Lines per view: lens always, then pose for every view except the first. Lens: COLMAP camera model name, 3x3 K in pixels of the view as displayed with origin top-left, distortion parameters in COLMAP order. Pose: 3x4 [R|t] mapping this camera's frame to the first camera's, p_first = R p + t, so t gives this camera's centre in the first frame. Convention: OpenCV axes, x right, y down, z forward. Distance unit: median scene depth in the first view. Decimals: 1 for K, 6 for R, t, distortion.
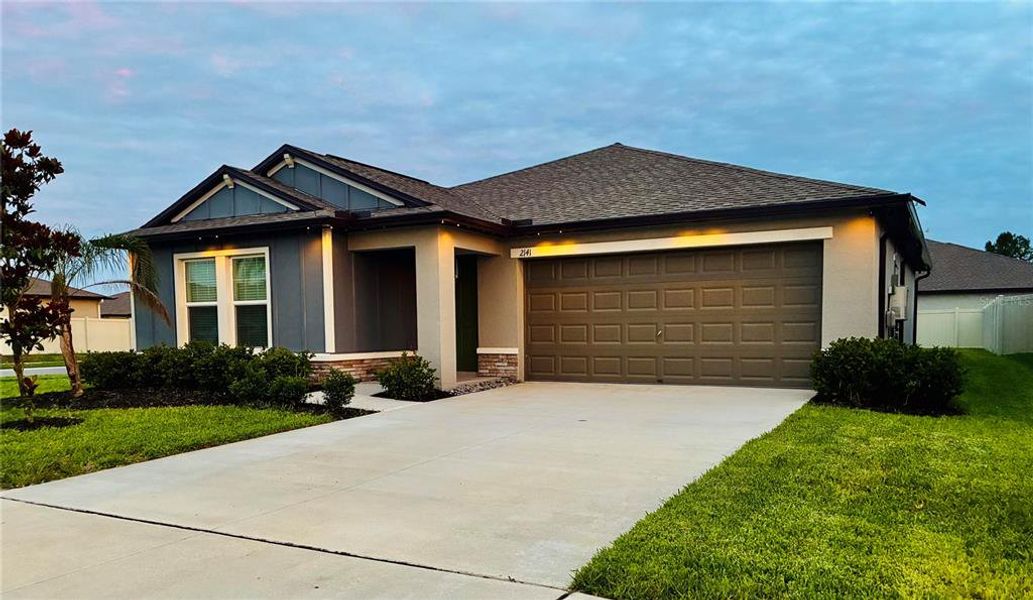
lens RADIAL K [[791.8, 0, 516.5], [0, 791.8, 381.1], [0, 0, 1]] dist [0.014991, -0.007474]
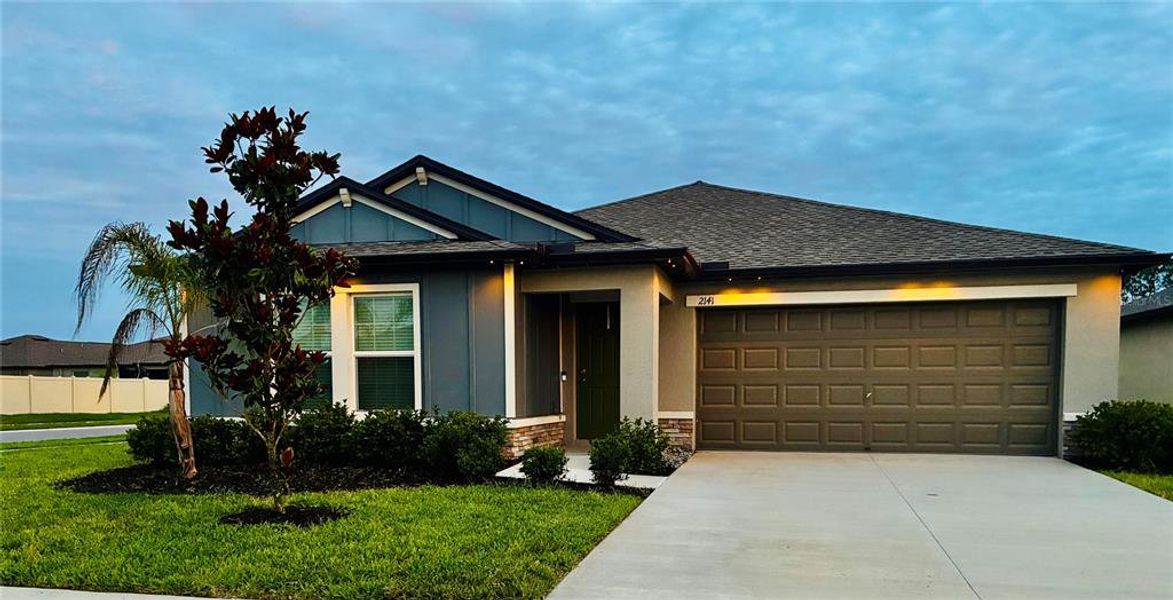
lens RADIAL K [[902.6, 0, 530.8], [0, 902.6, 429.9], [0, 0, 1]] dist [0.016080, -0.000414]
pose [[0.965649, -0.003757, 0.259822, -0.436387], [0.009961, 0.999696, -0.022564, -0.002166], [-0.259658, 0.024377, 0.965393, 0.108173]]
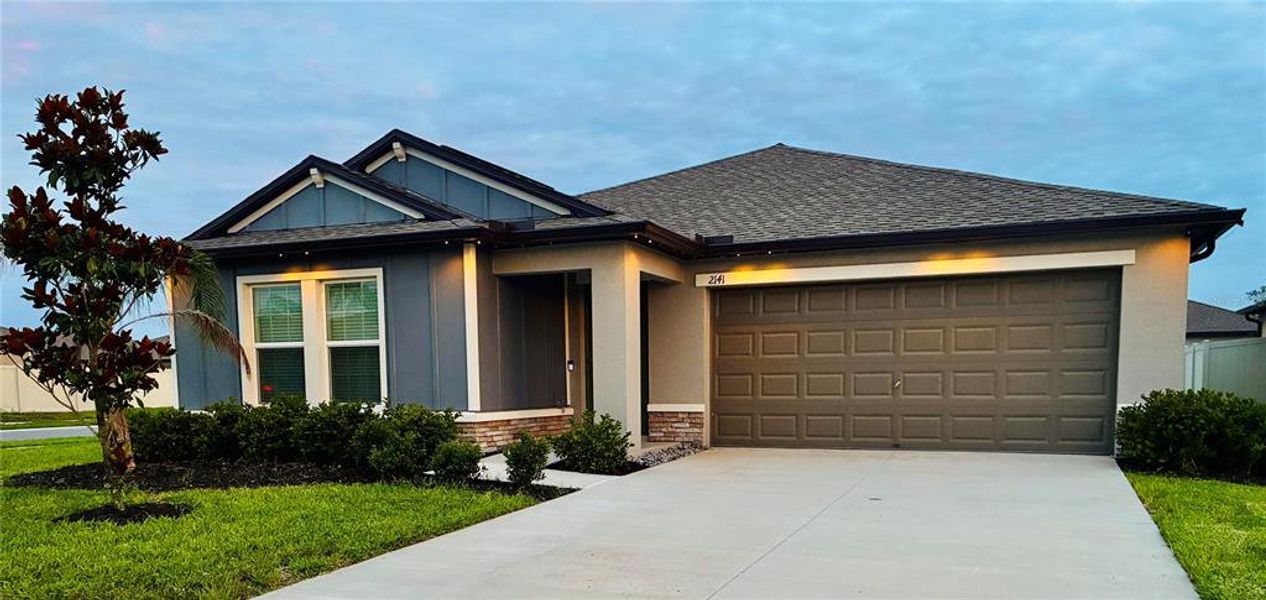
lens RADIAL K [[969.4, 0, 628.7], [0, 969.4, 469.1], [0, 0, 1]] dist [0.012997, -0.006999]
pose [[0.994383, -0.008836, 0.105476, -0.177834], [0.006331, 0.999691, 0.024054, -0.001771], [-0.105656, -0.023251, 0.994131, 0.070275]]
